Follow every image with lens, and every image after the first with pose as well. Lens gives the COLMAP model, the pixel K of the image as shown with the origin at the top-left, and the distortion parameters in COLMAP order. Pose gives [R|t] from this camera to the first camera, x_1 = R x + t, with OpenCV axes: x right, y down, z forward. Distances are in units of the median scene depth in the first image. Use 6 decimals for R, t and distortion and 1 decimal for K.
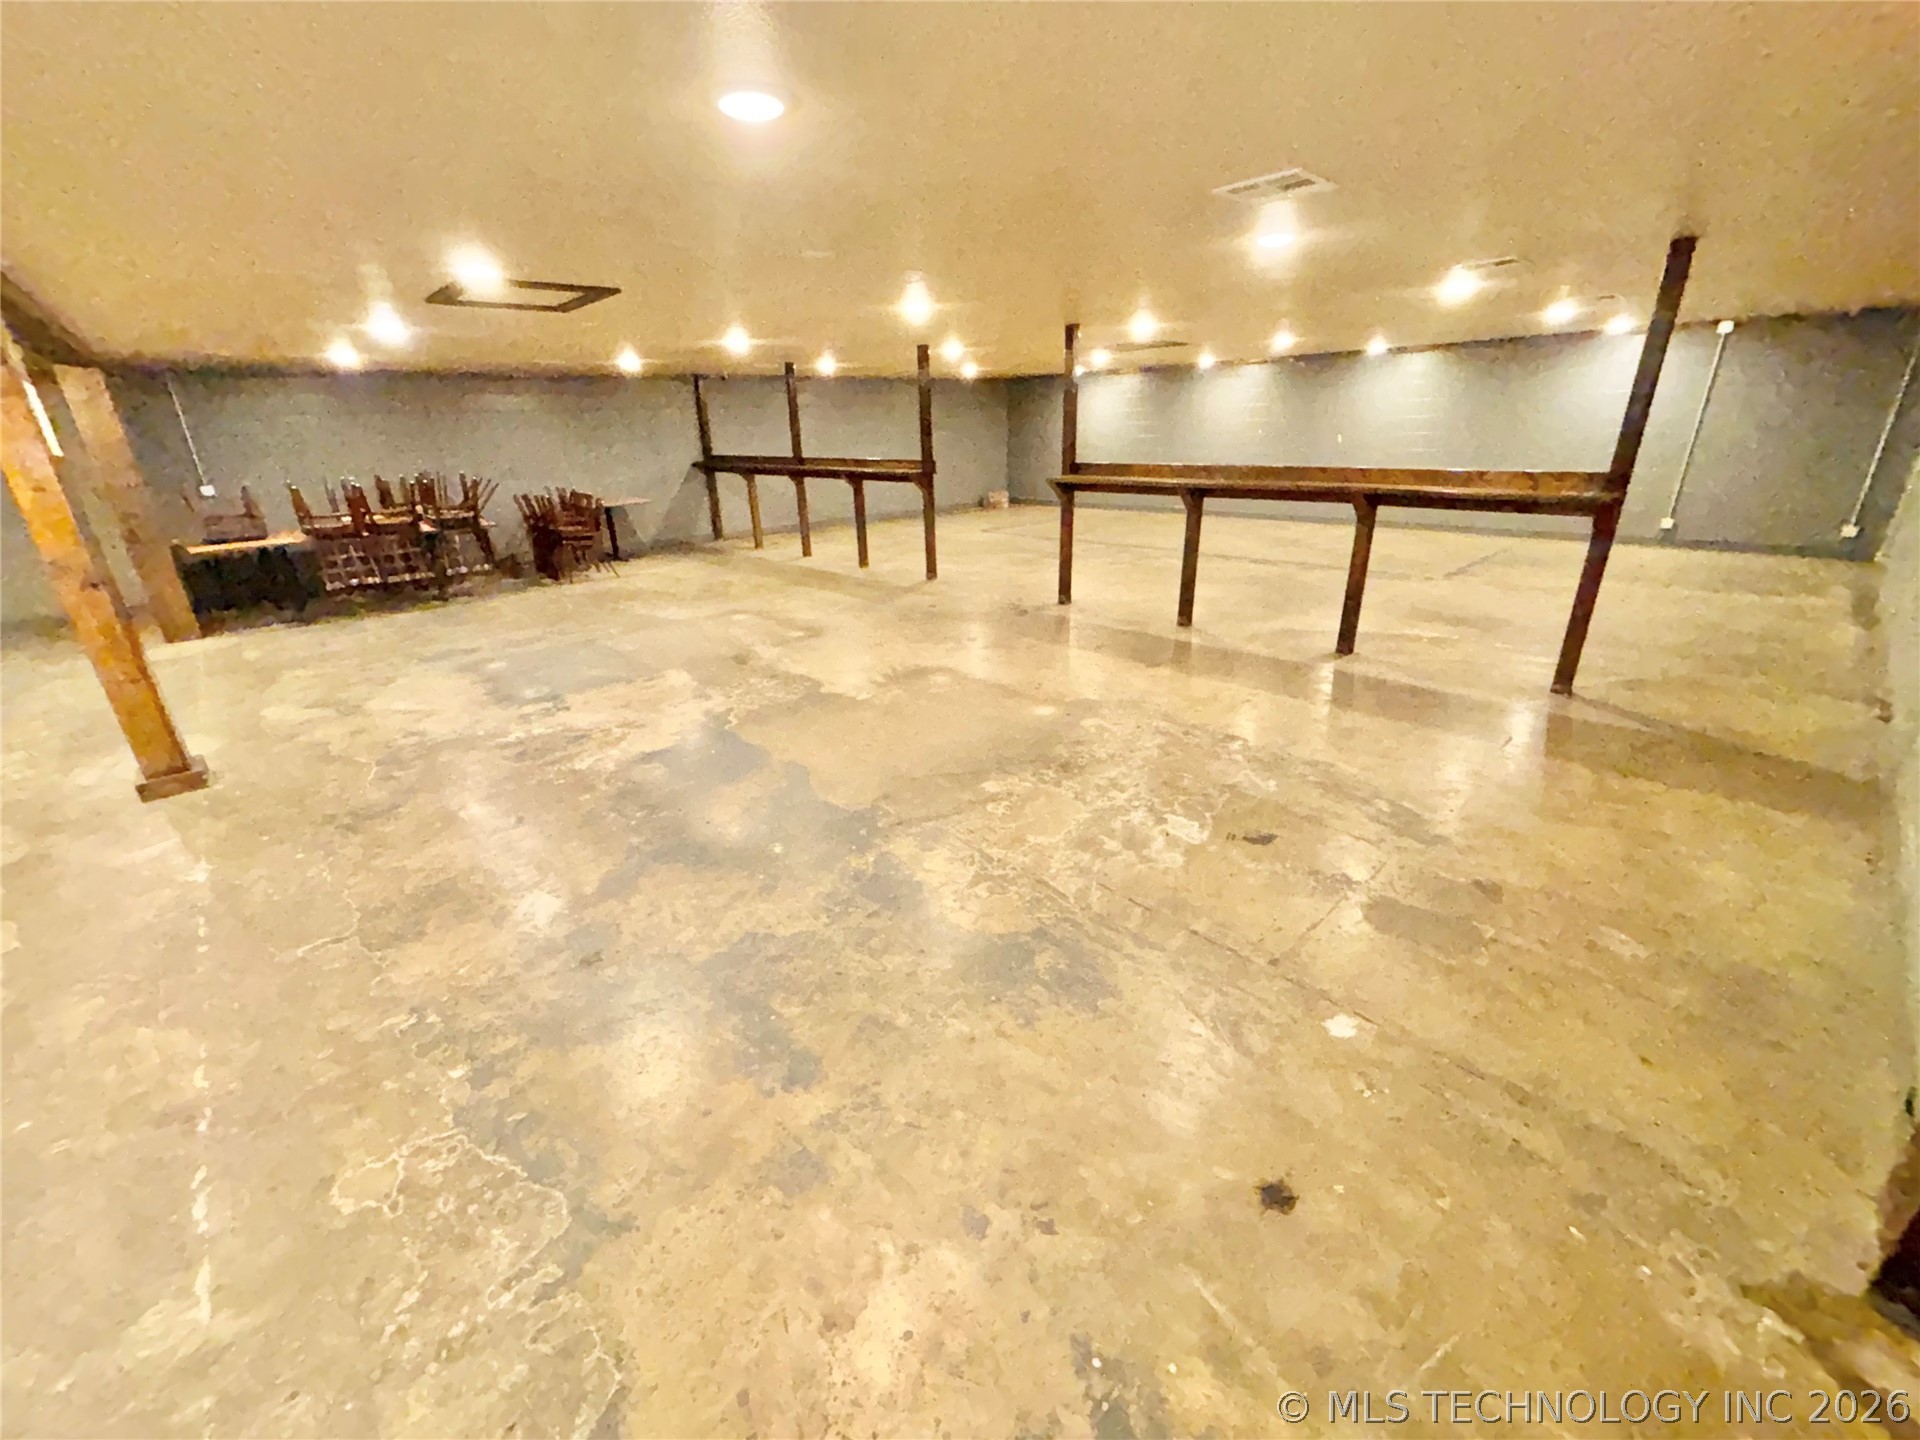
lens RADIAL K [[777.9, 0, 960.7], [0, 777.9, 719.7], [0, 0, 1]] dist [-0.001089, -0.000860]
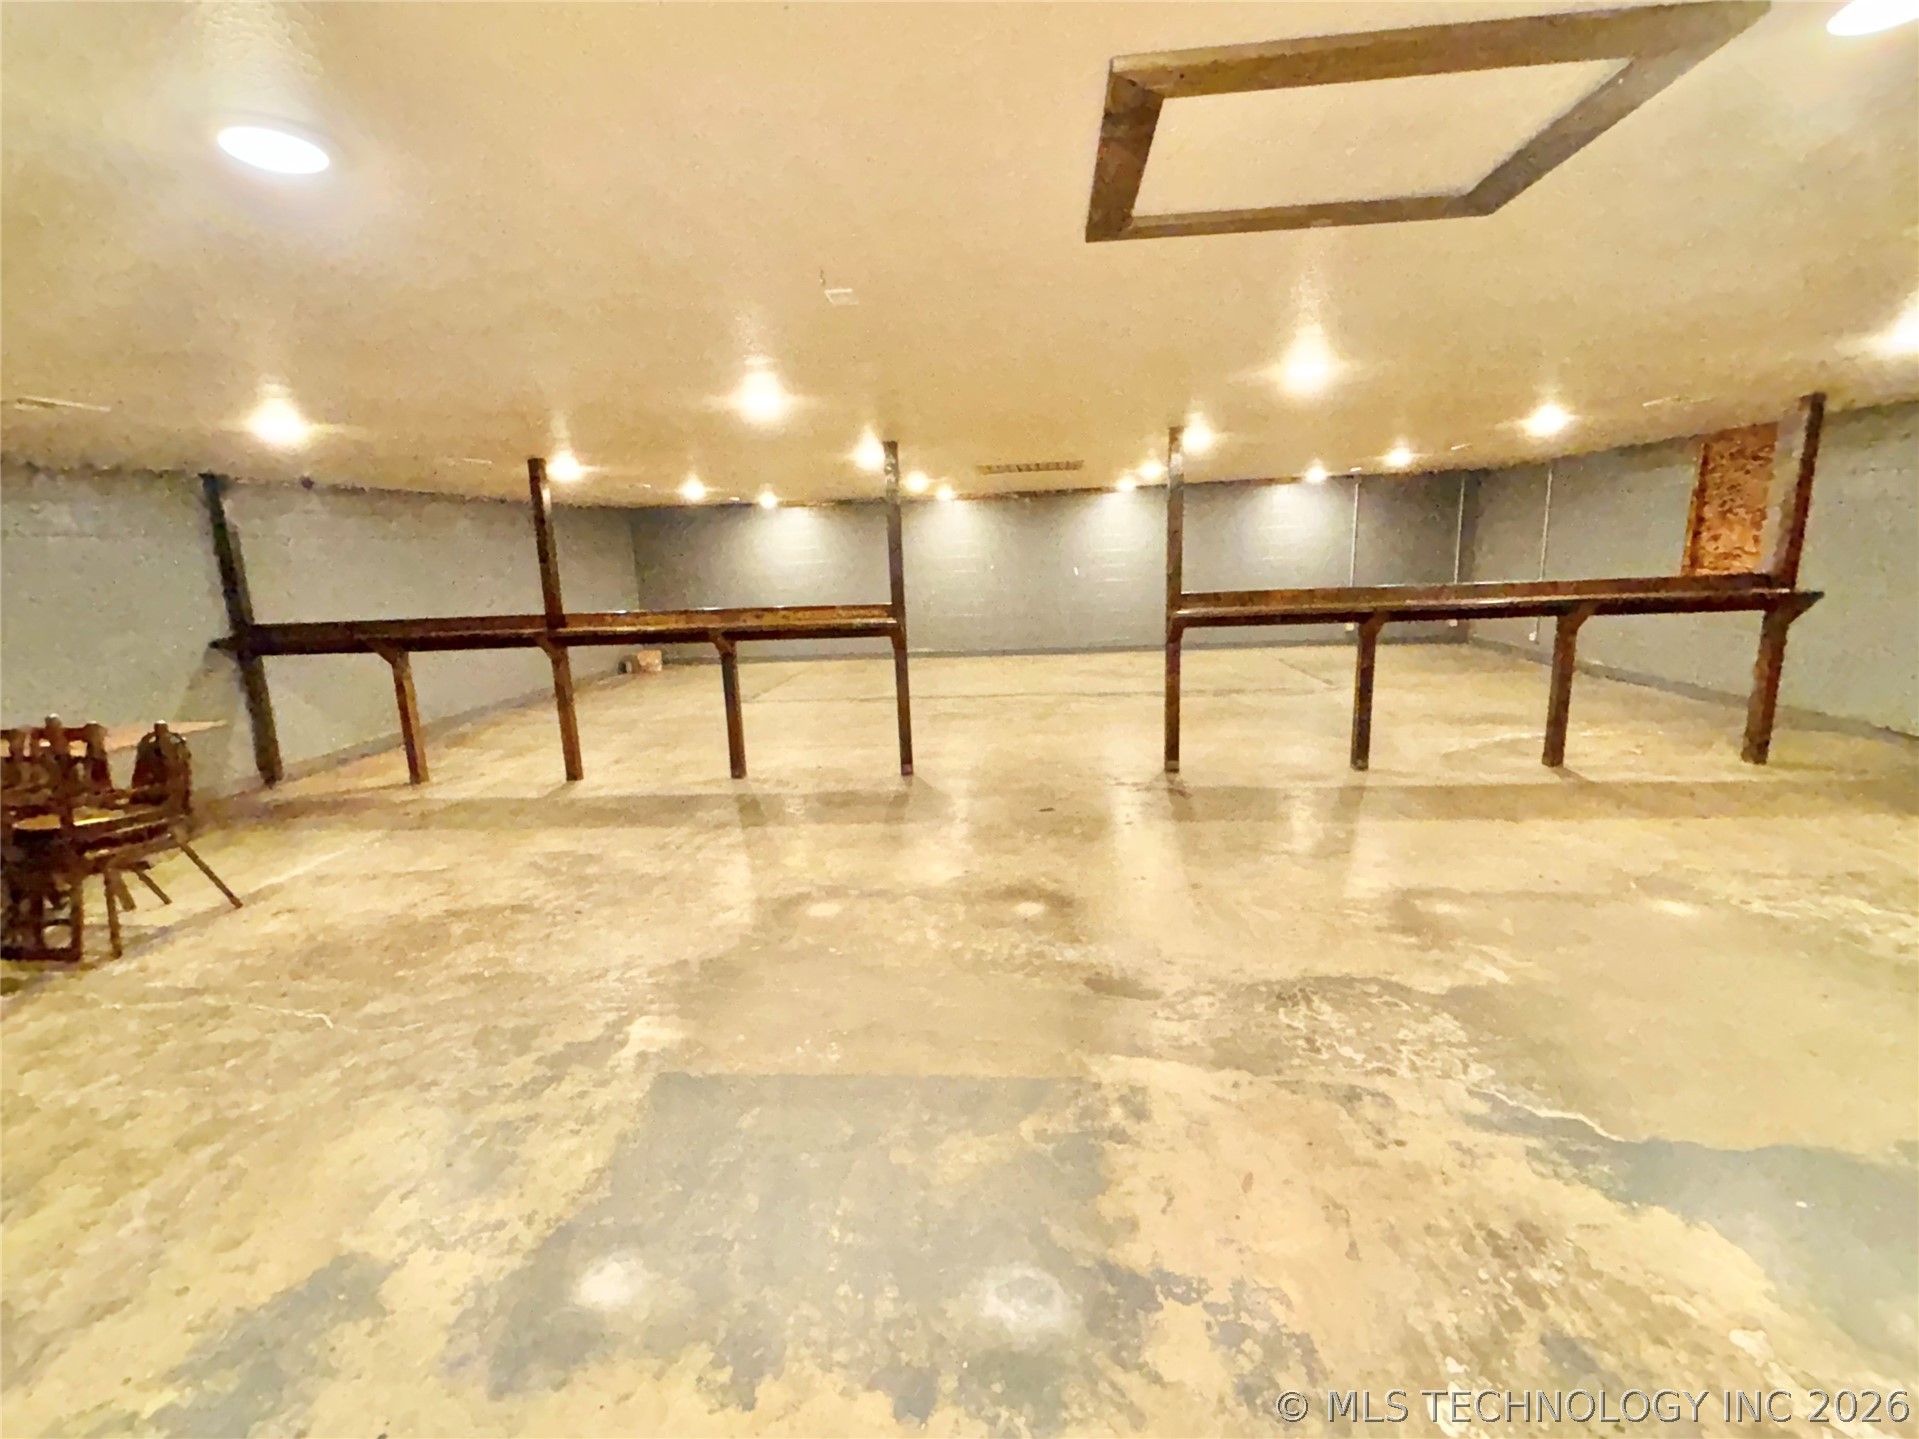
lens RADIAL K [[839.1, 0, 956.9], [0, 839.1, 714.7], [0, 0, 1]] dist [-0.006893, -0.000063]
pose [[0.746314, -0.130715, 0.652633, -0.402938], [0.254686, 0.961987, -0.098569, -0.128857], [-0.614940, 0.239780, 0.751235, 0.366347]]
